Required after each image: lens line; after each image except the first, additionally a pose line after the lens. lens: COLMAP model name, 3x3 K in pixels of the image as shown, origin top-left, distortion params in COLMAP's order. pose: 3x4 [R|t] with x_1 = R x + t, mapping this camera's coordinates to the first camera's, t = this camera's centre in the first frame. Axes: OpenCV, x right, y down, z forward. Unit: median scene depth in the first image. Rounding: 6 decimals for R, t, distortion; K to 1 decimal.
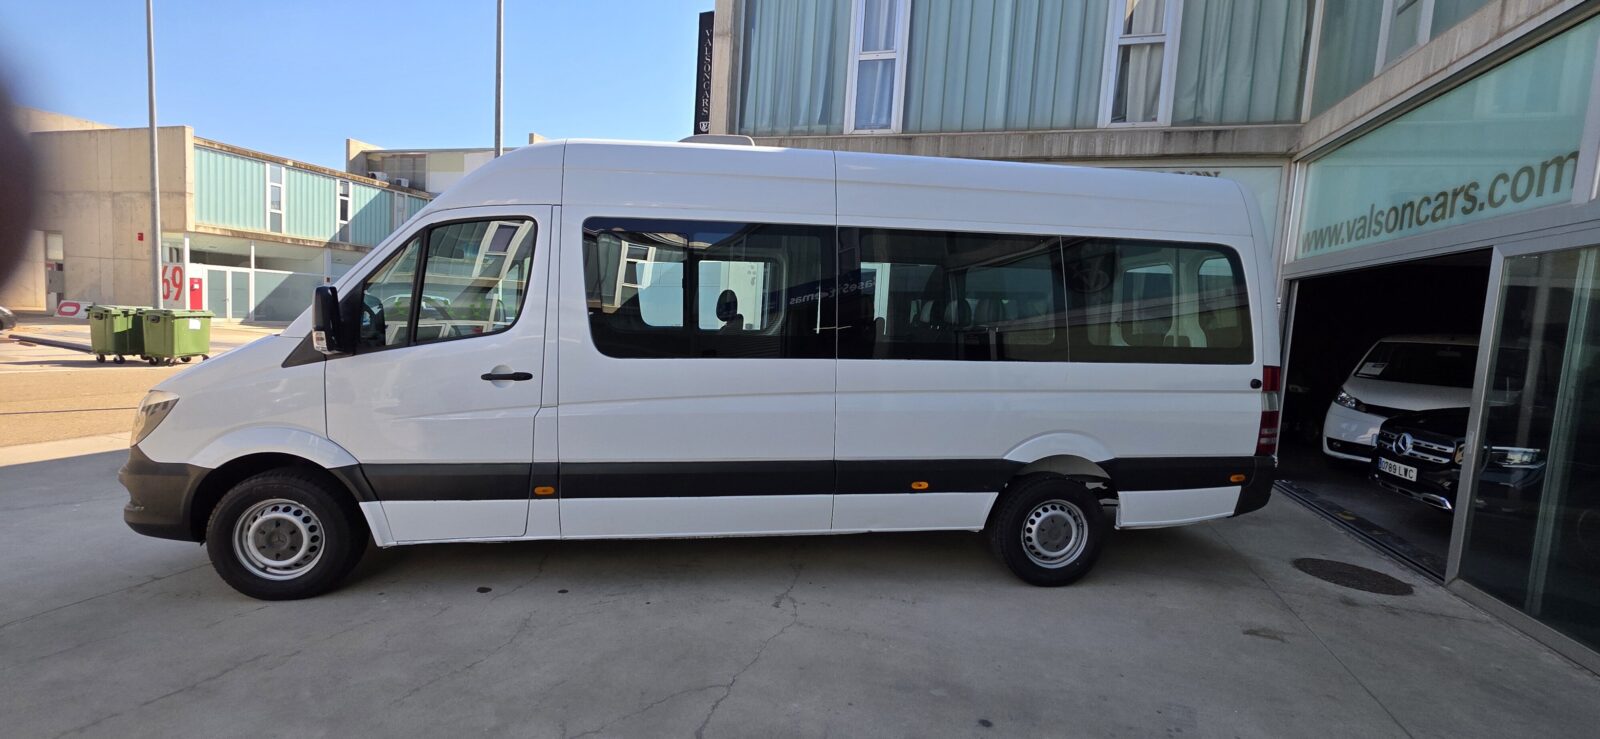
lens RADIAL K [[638.4, 0, 795.0], [0, 638.4, 368.5], [0, 0, 1]] dist [0.000645, 0.000664]
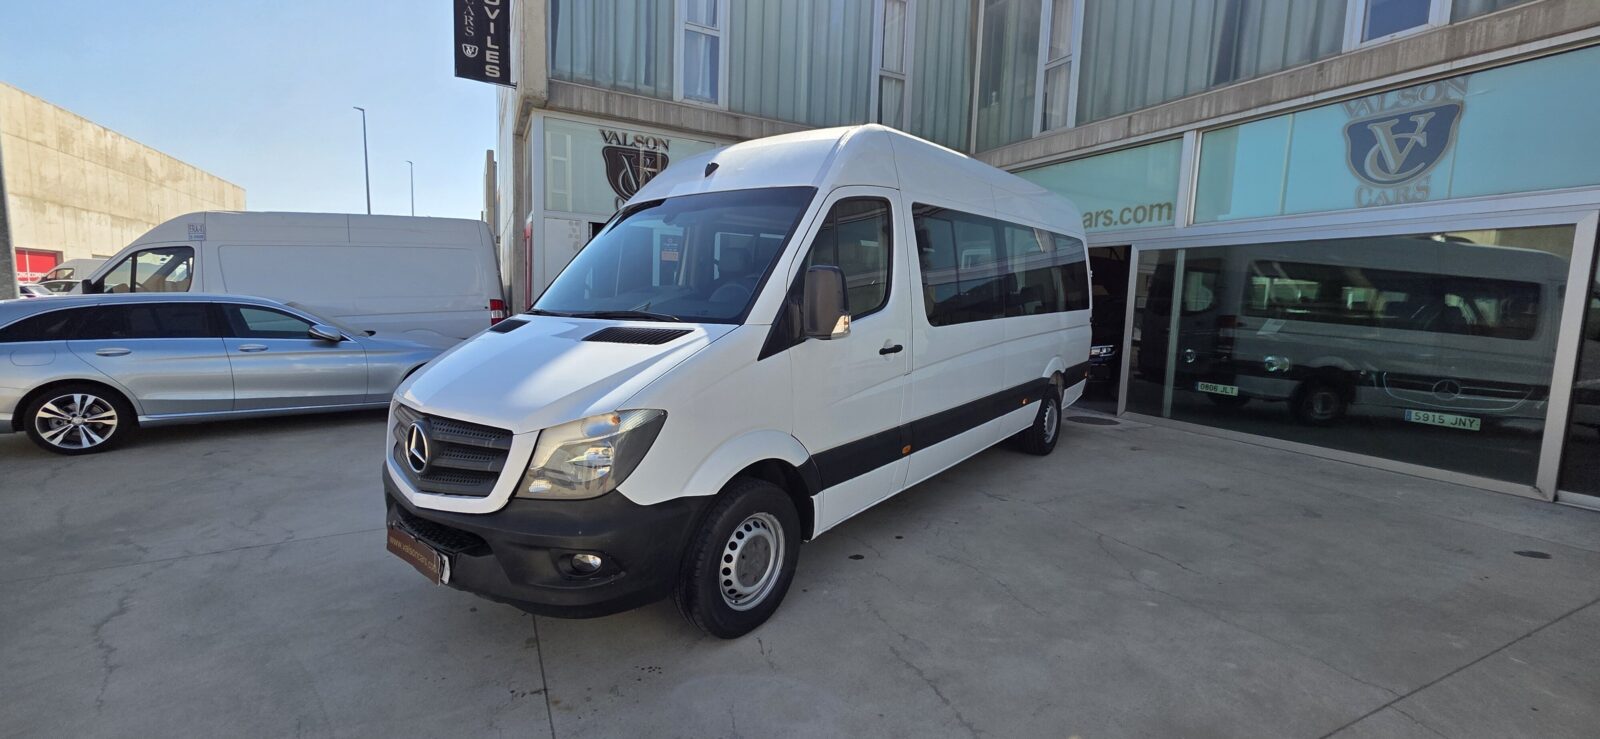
lens RADIAL K [[638.4, 0, 795.0], [0, 638.4, 368.5], [0, 0, 1]] dist [0.000645, 0.000664]
pose [[0.717502, -0.108639, 0.688033, -1.110425], [0.064846, 0.993891, 0.089310, -0.053556], [-0.693532, -0.019463, 0.720163, 0.287982]]
